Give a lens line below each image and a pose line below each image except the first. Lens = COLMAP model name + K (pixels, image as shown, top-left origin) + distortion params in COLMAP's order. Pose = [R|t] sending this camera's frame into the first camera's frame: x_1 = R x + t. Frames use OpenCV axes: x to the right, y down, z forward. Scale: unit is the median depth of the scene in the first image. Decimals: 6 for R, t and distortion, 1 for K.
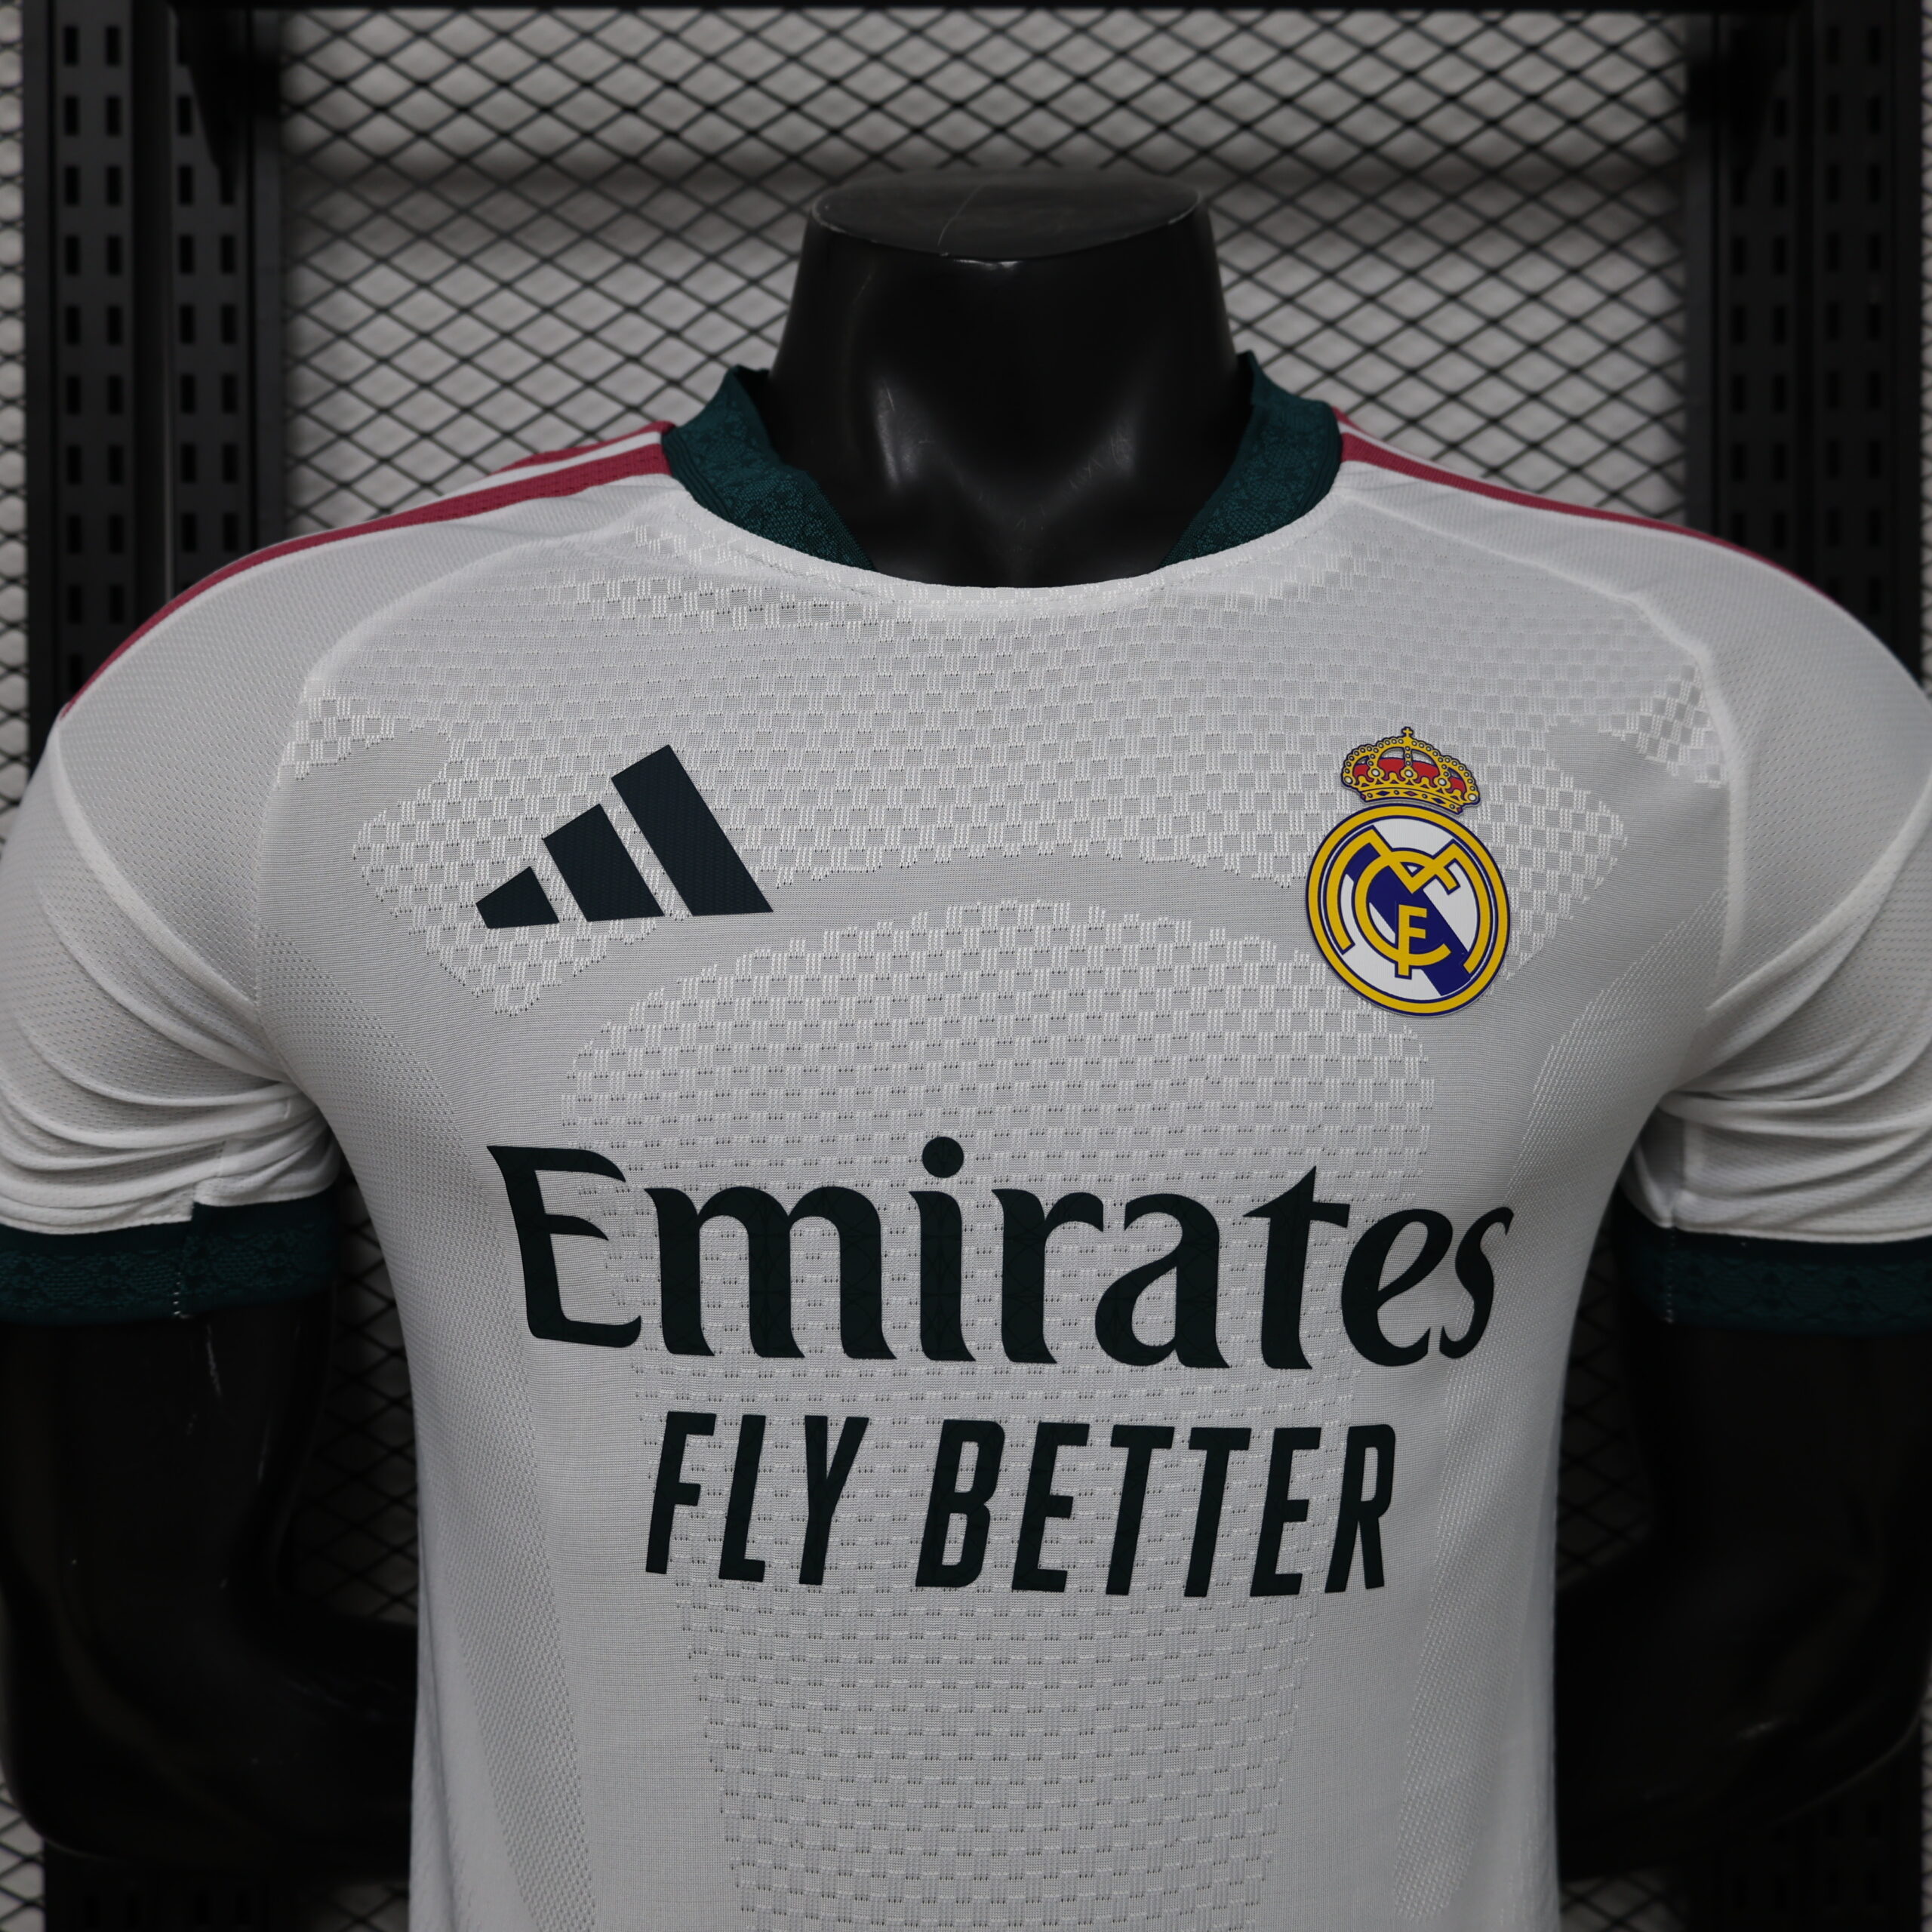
lens RADIAL K [[2033.2, 0, 966.0], [0, 2033.2, 966.0], [0, 0, 1]] dist [-0.012504, 0.031000]
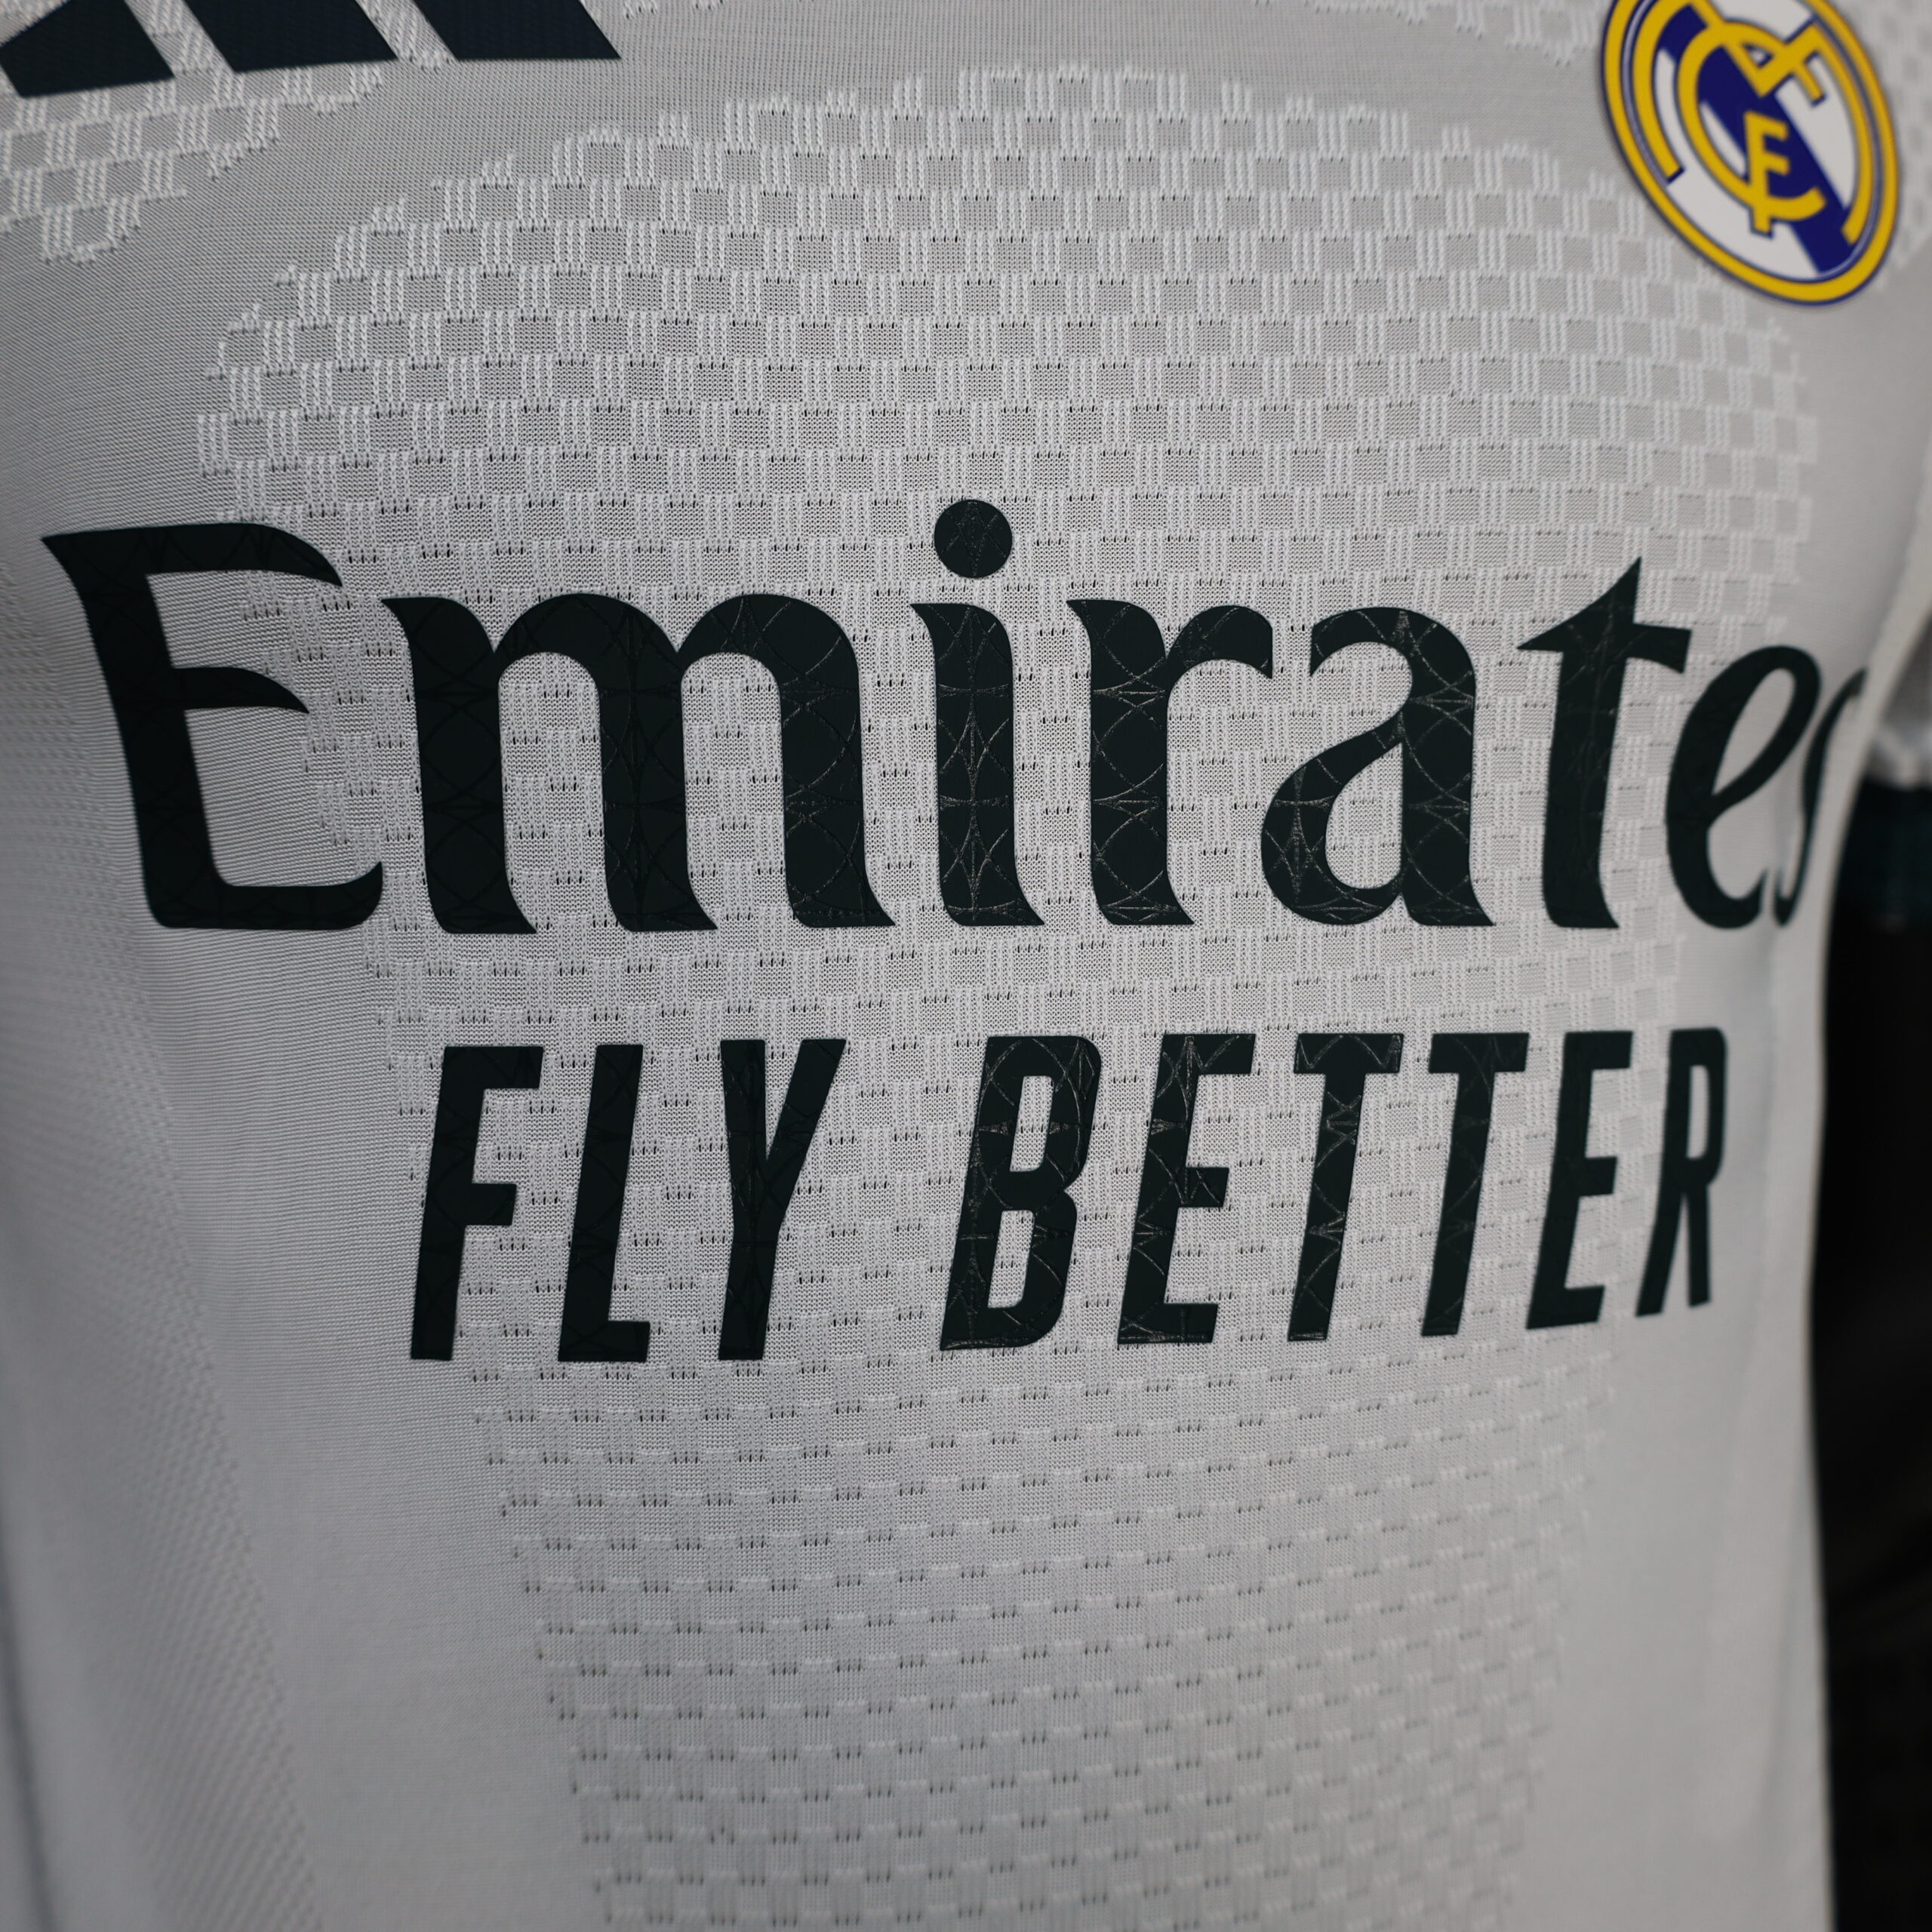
lens RADIAL K [[2033.2, 0, 966.0], [0, 2033.2, 966.0], [0, 0, 1]] dist [-0.012504, 0.031000]
pose [[0.982466, -0.029243, 0.184134, -0.112537], [0.014056, 0.996429, 0.083253, 0.159731], [-0.185911, -0.079205, 0.979369, 0.482008]]
